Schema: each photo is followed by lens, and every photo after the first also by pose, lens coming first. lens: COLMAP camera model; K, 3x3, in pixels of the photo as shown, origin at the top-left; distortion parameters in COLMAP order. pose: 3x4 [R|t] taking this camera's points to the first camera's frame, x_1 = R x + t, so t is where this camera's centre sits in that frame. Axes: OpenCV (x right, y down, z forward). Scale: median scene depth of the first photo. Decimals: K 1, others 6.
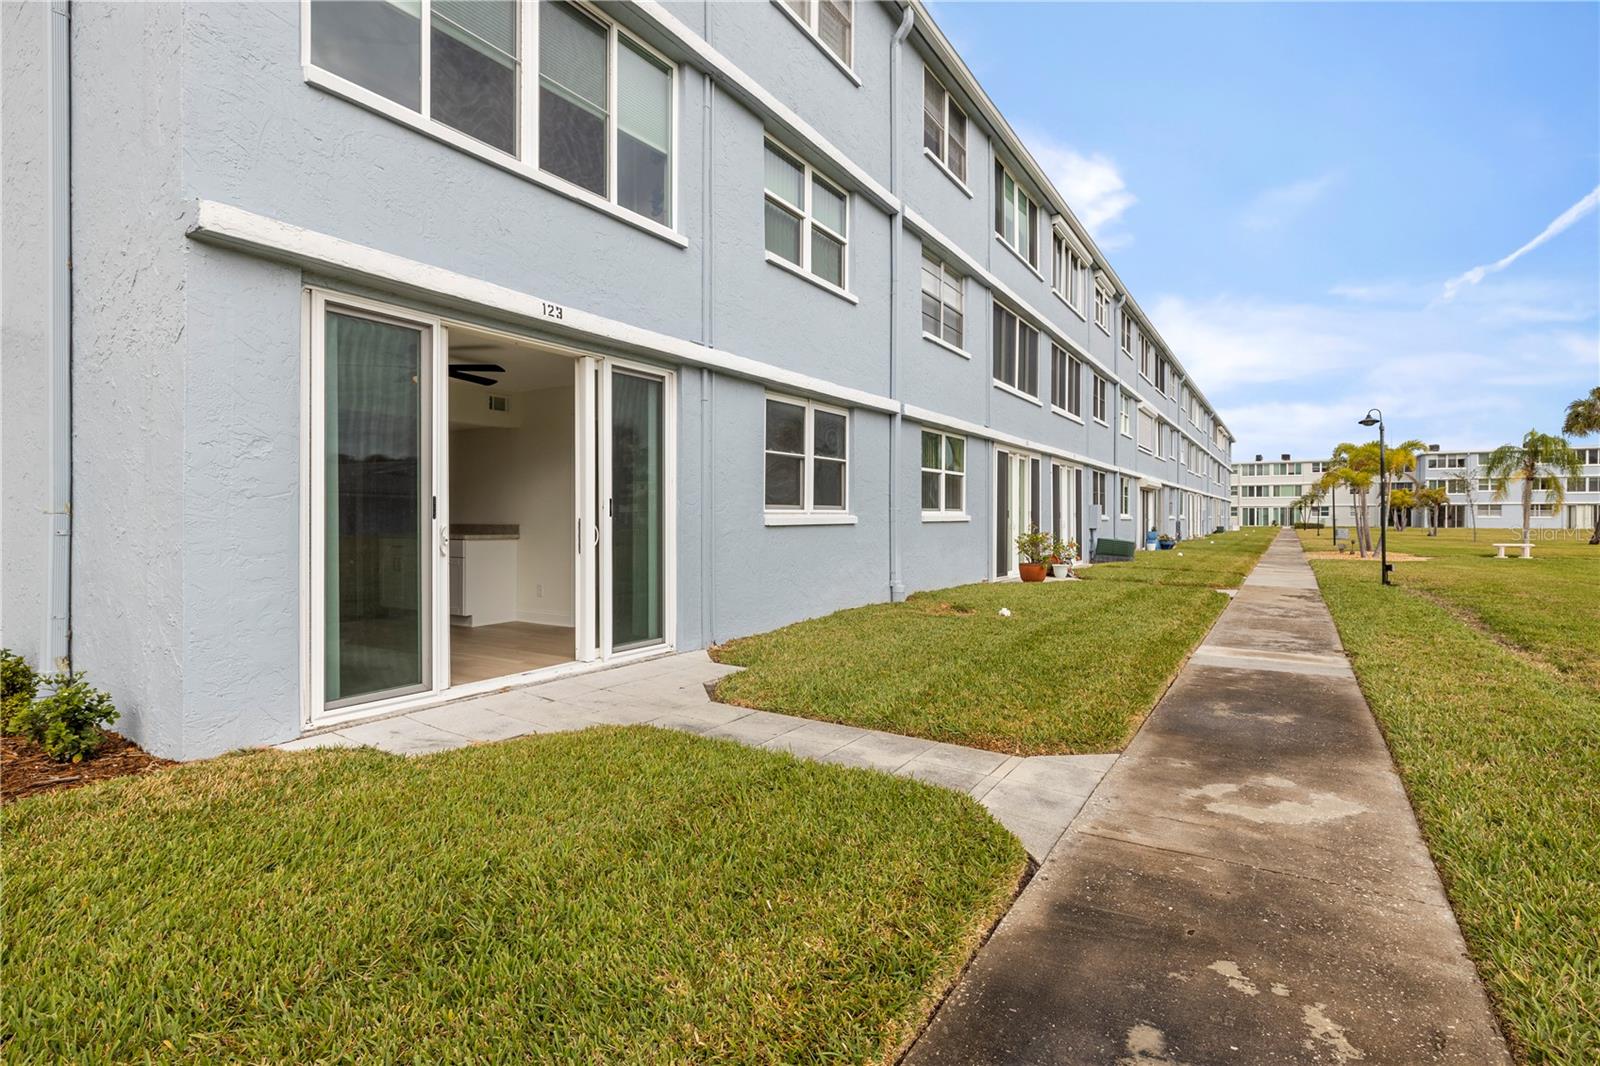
lens RADIAL K [[782.8, 0, 800.0], [0, 782.8, 533.0], [0, 0, 1]] dist [-0.001509, 0.000308]
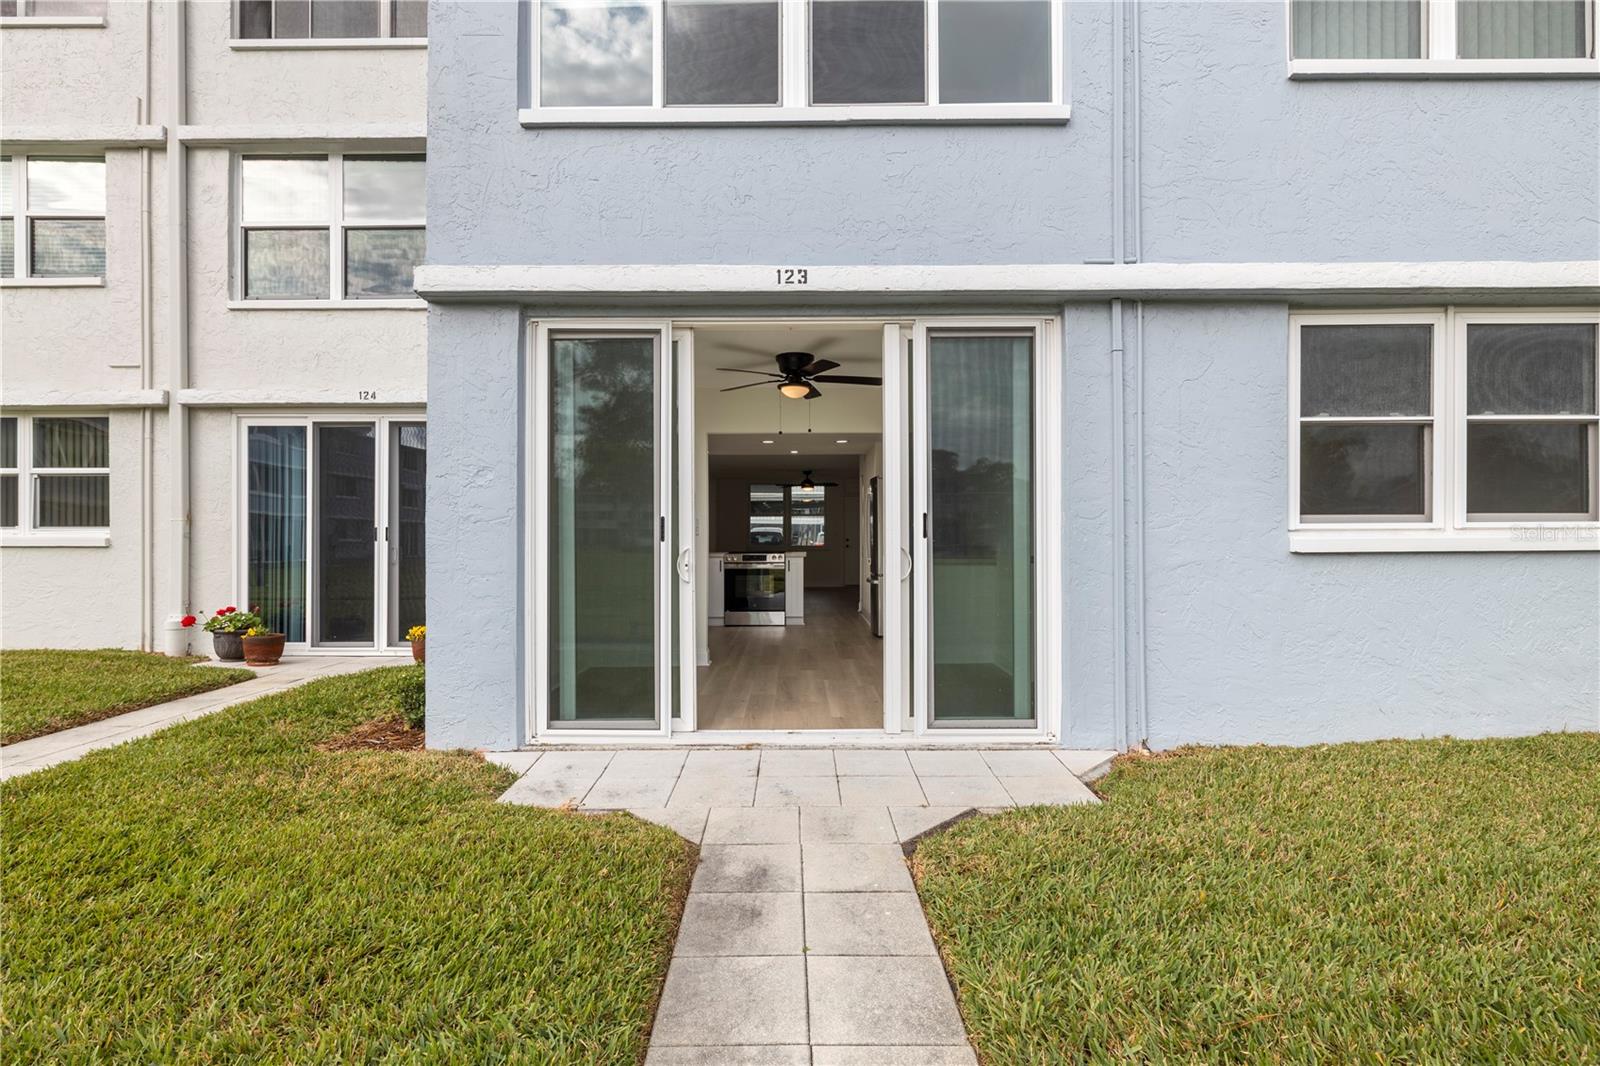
lens RADIAL K [[782.8, 0, 800.0], [0, 782.8, 533.0], [0, 0, 1]] dist [-0.001509, 0.000308]
pose [[0.528190, -0.003146, -0.849120, 0.286134], [-0.014064, 0.999824, -0.012453, -0.013690], [0.849010, 0.018520, 0.528053, 0.483100]]
